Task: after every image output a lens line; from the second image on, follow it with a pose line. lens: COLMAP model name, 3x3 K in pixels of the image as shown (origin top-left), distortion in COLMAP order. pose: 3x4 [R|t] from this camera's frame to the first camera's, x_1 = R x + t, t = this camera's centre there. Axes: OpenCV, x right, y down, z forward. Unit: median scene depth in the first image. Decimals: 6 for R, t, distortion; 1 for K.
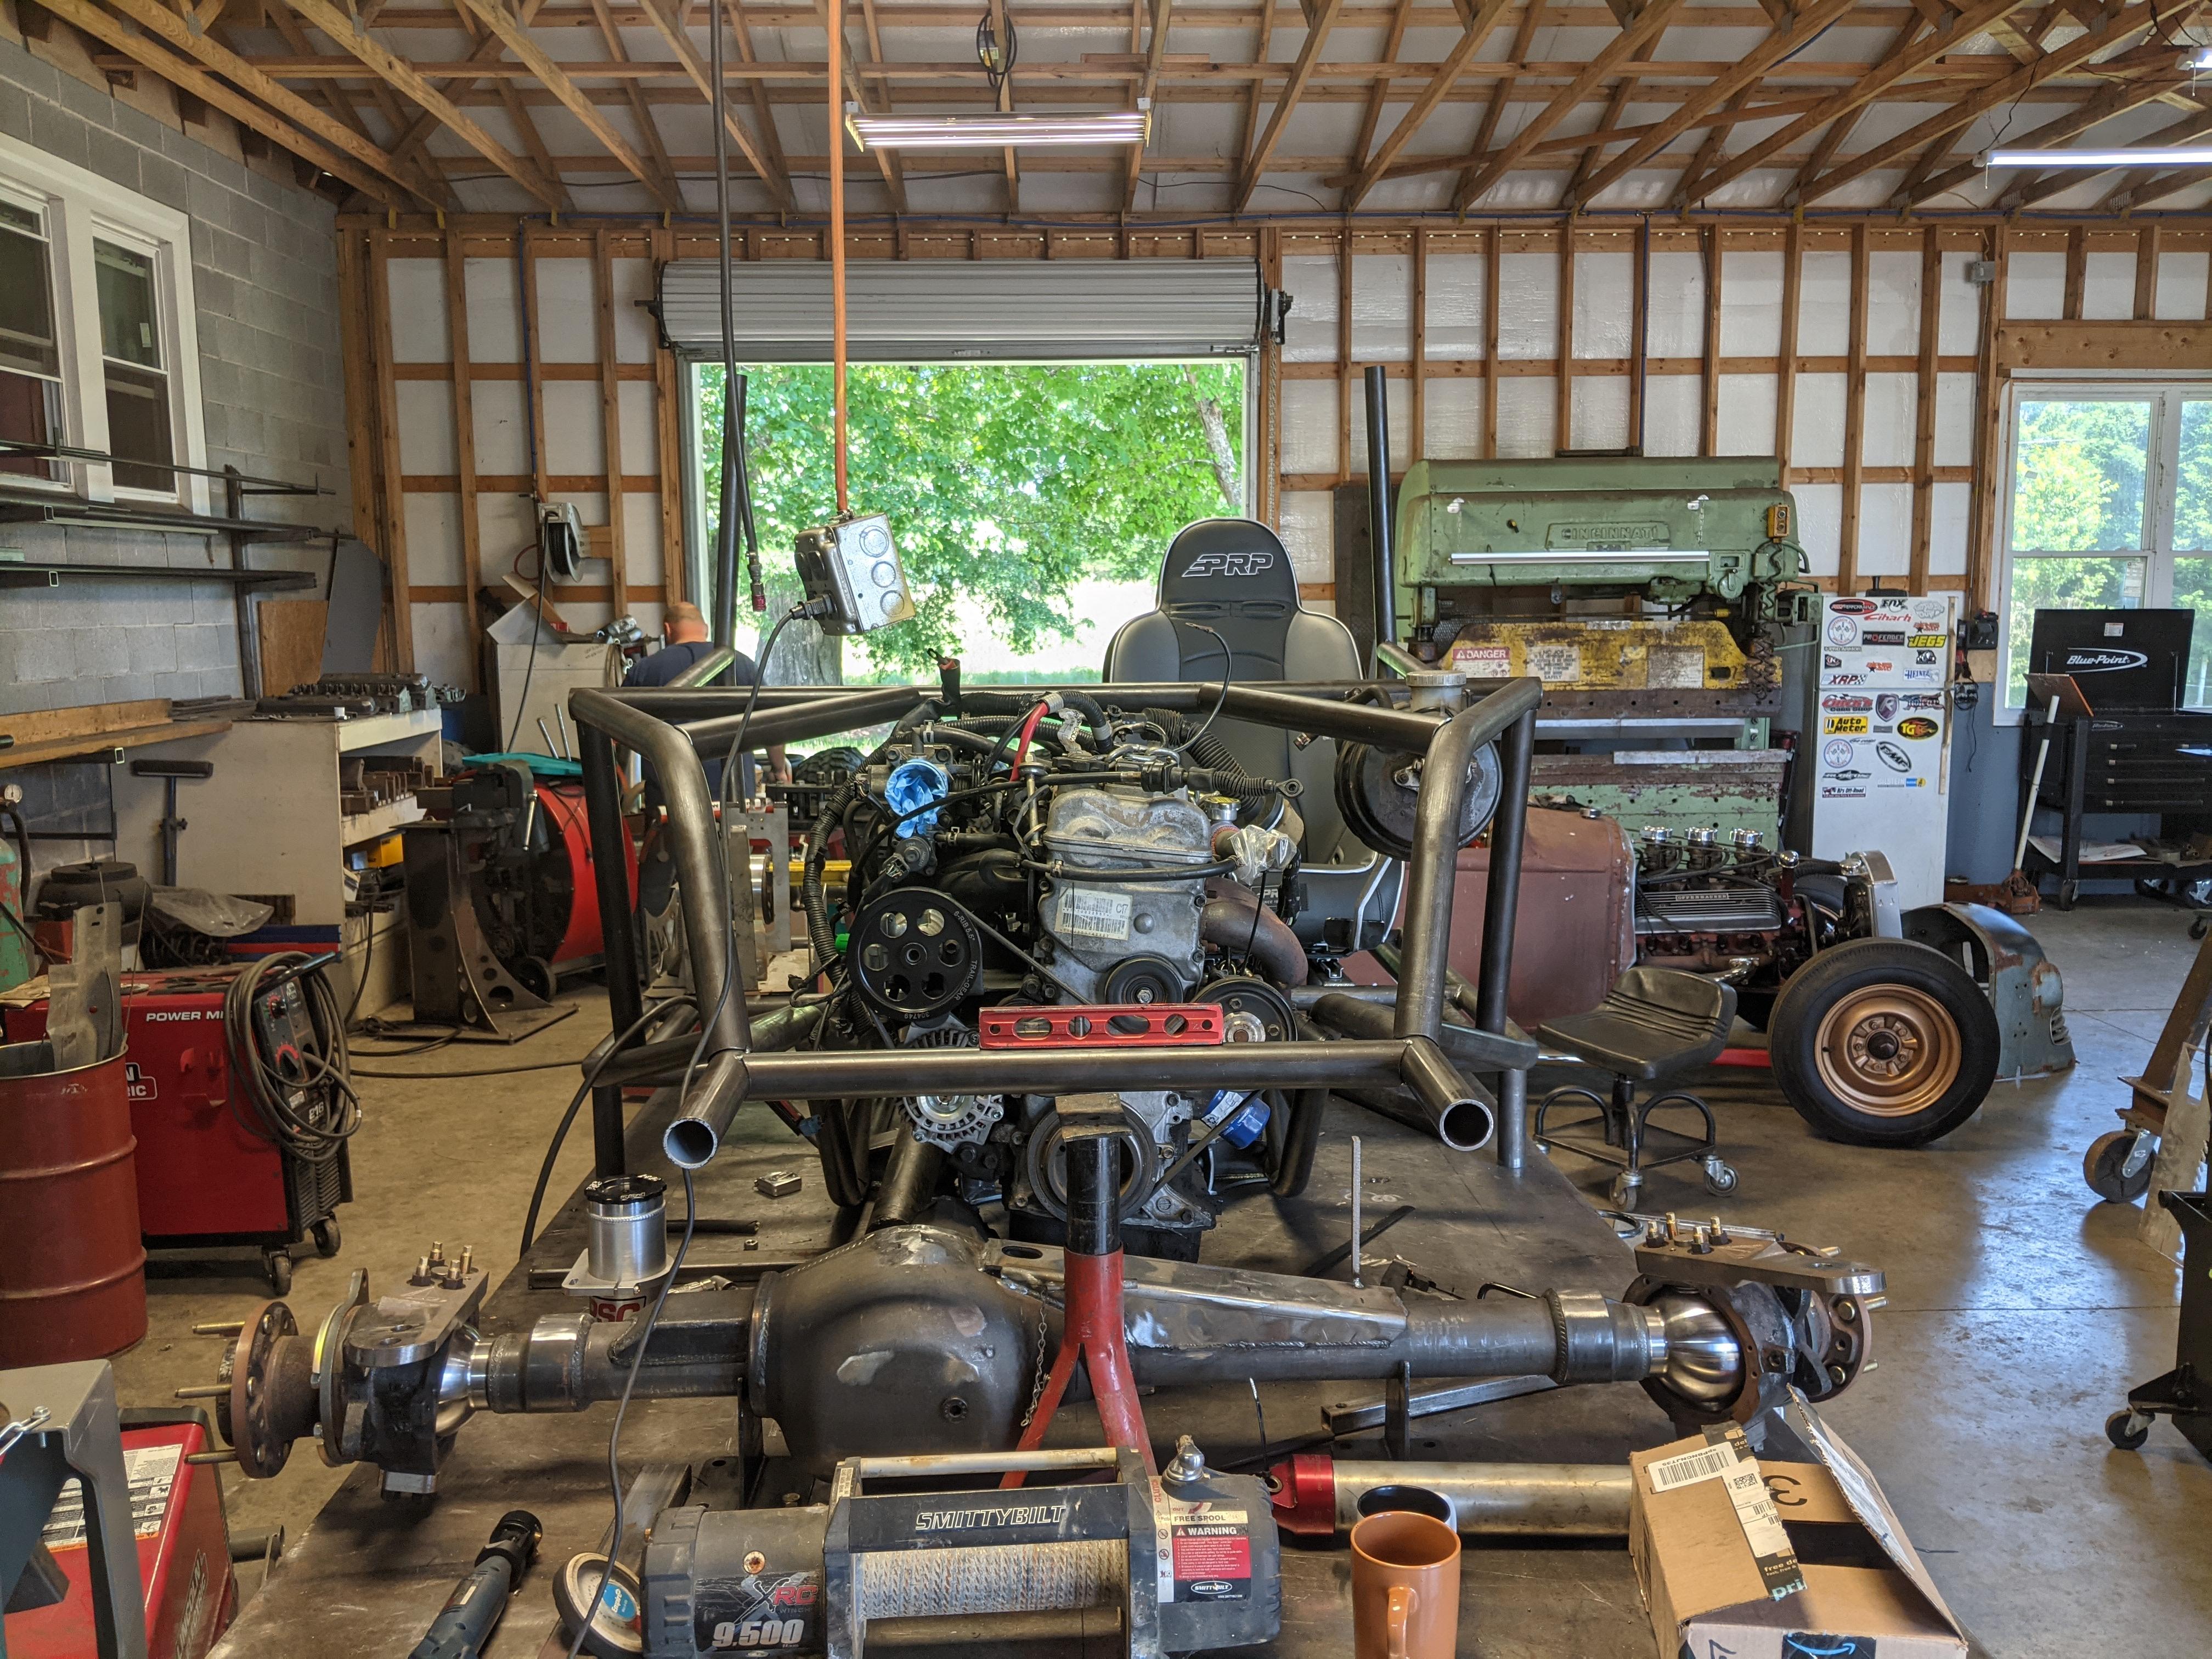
lens RADIAL K [[1791.0, 0, 1106.0], [0, 1791.0, 829.5], [0, 0, 1]] dist [0.050499, -0.099118]
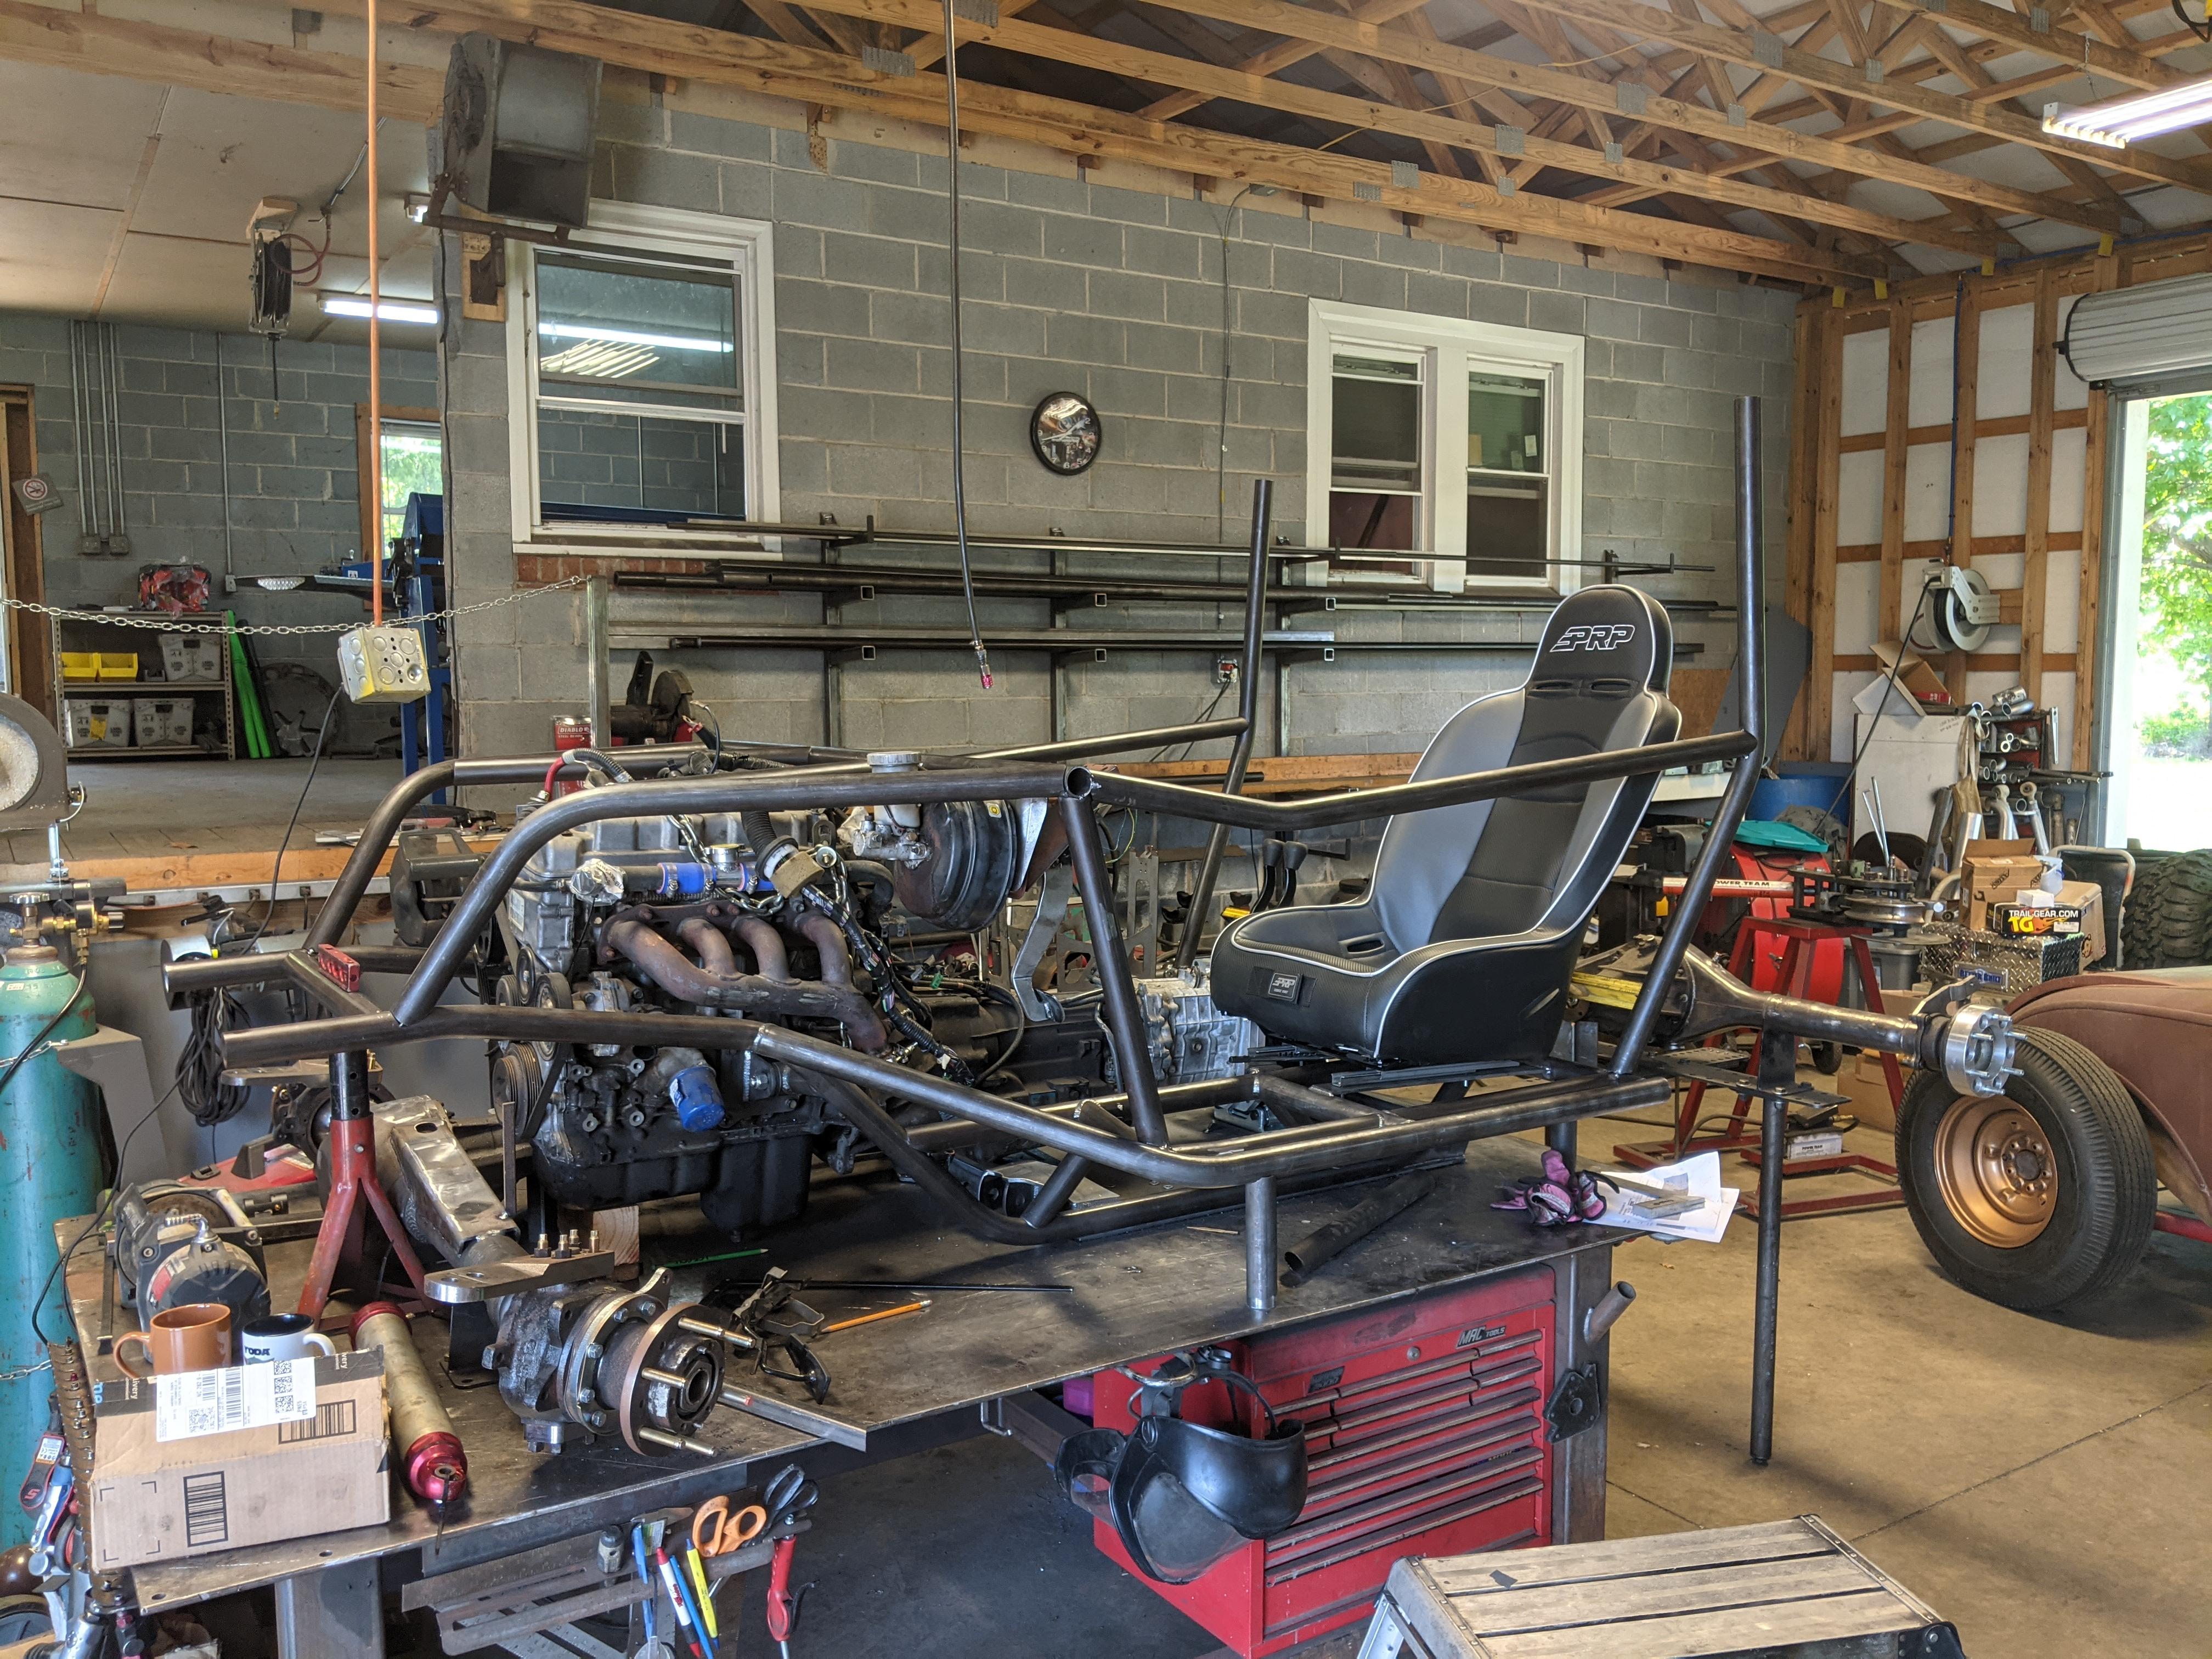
lens RADIAL K [[1791.0, 0, 1106.0], [0, 1791.0, 829.5], [0, 0, 1]] dist [0.050499, -0.099118]
pose [[0.522888, 0.078042, -0.848821, 0.335240], [-0.107531, 0.993884, 0.025139, -0.023302], [0.845592, 0.078130, 0.528082, 0.154954]]
